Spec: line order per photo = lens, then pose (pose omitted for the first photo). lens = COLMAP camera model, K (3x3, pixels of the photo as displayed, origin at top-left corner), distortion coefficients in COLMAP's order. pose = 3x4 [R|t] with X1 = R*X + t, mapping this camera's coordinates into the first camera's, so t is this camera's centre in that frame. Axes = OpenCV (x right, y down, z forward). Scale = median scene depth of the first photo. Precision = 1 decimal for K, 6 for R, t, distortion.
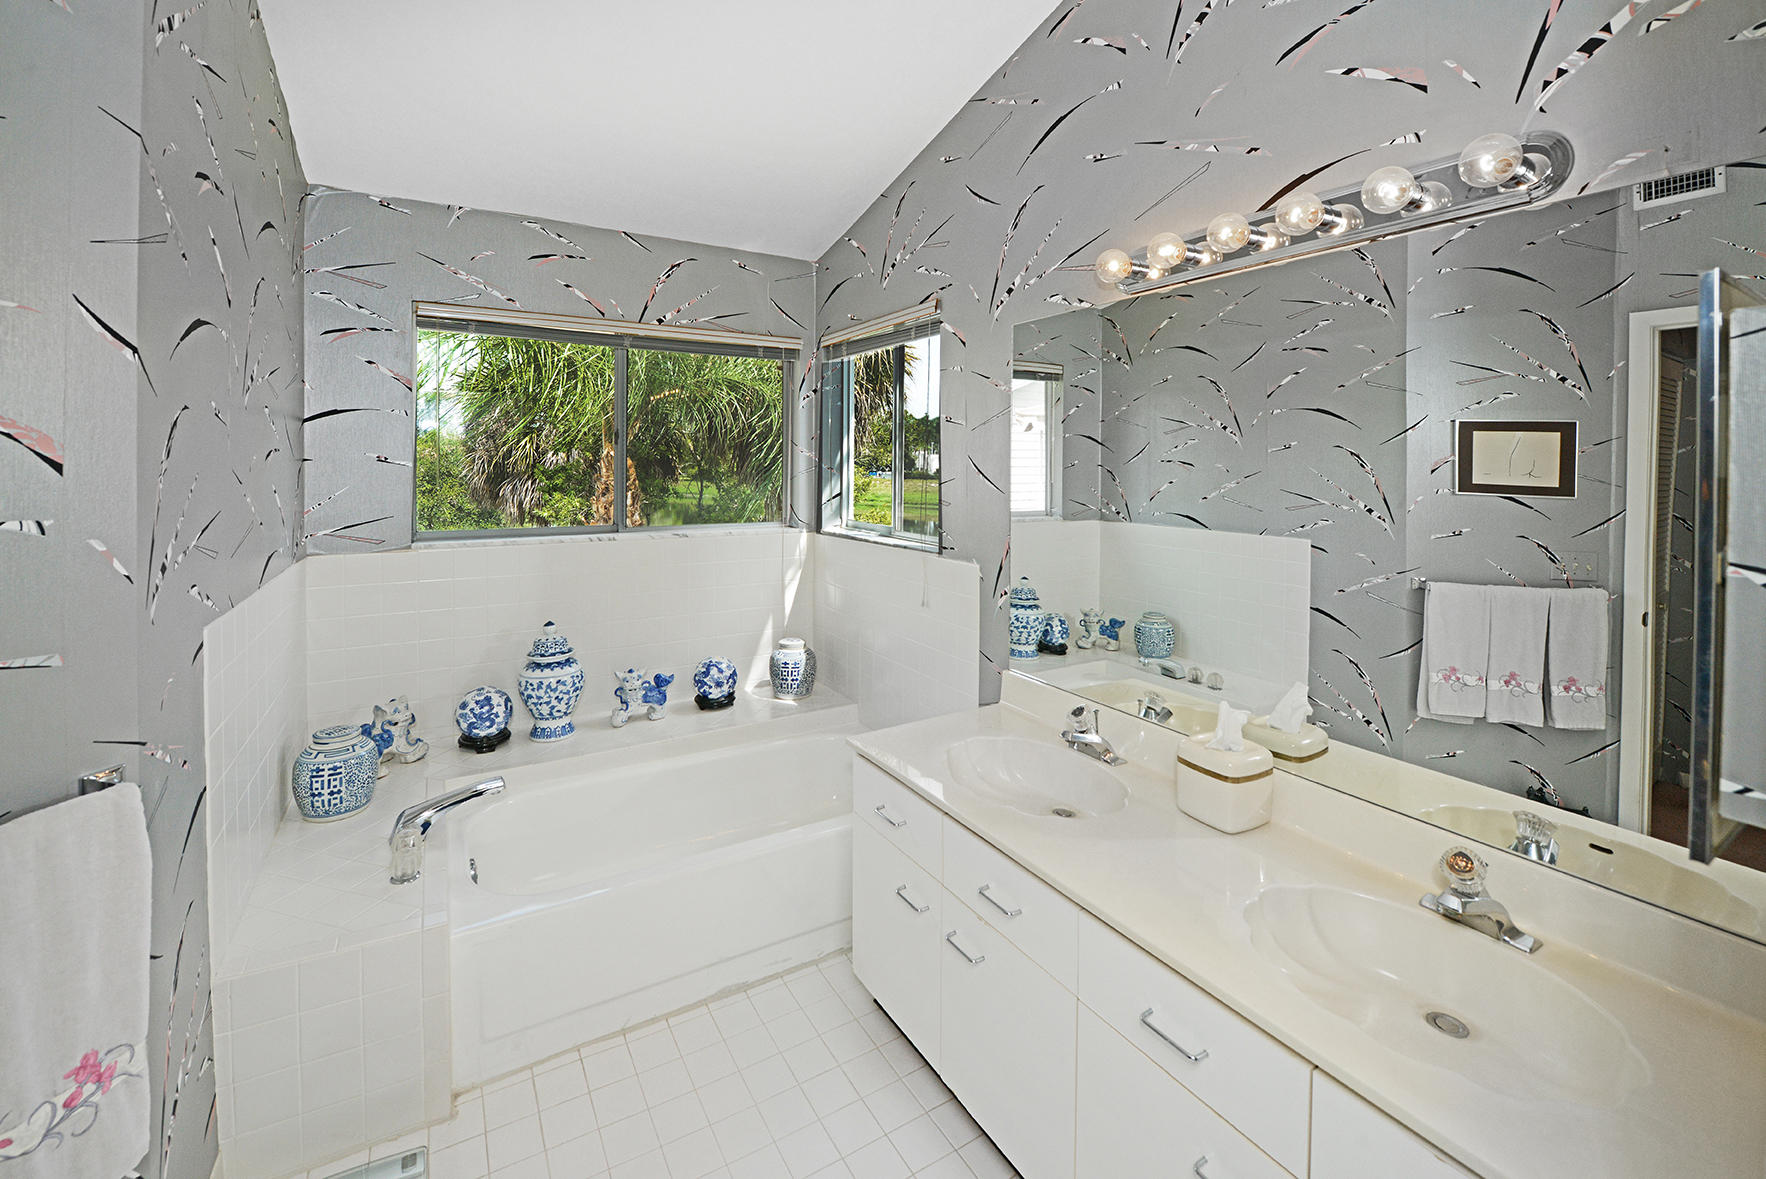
lens RADIAL K [[726.2, 0, 880.7], [0, 726.2, 515.5], [0, 0, 1]] dist [-0.006094, -0.000915]
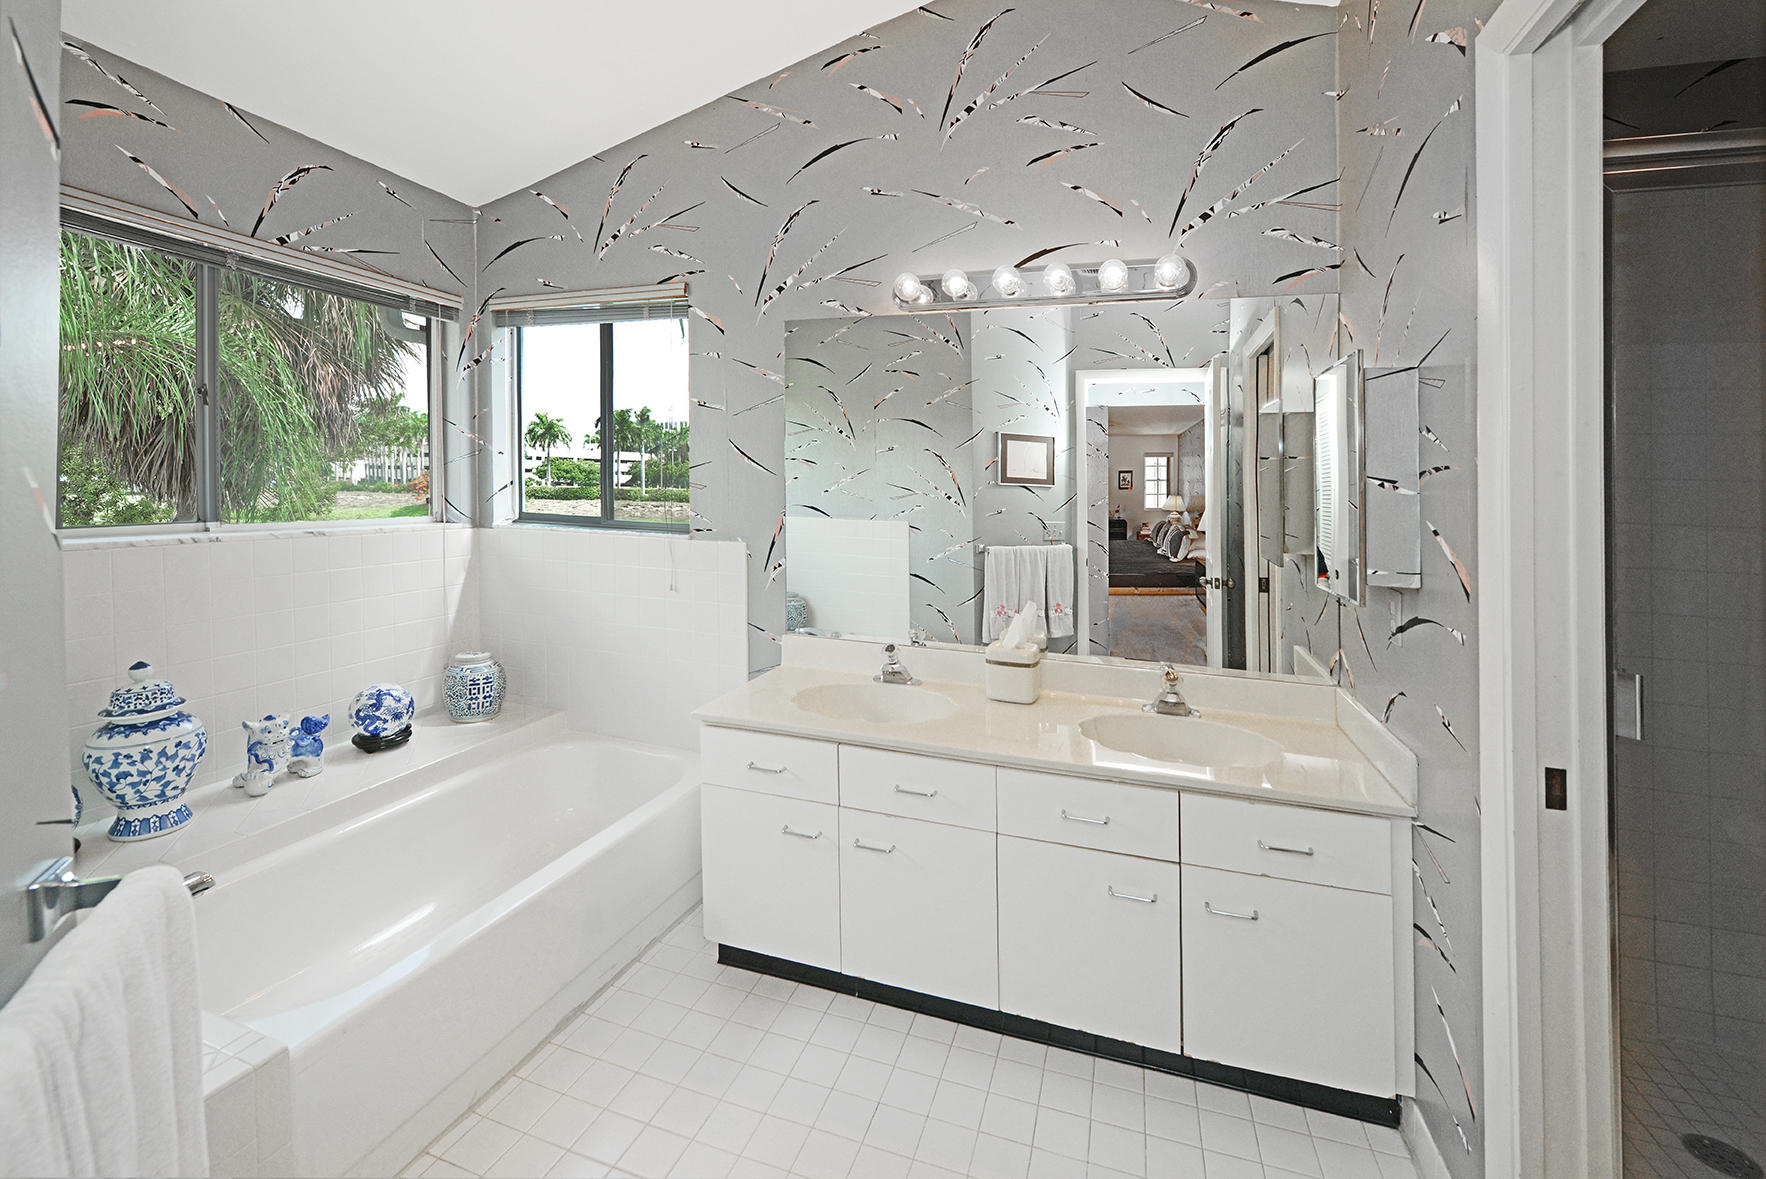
lens RADIAL K [[733.9, 0, 882.5], [0, 733.9, 543.5], [0, 0, 1]] dist [-0.001032, -0.000894]
pose [[0.766380, -0.044502, 0.640844, -0.342195], [0.030253, 0.998991, 0.033193, 0.033747], [-0.641675, -0.006051, 0.766953, 0.038701]]
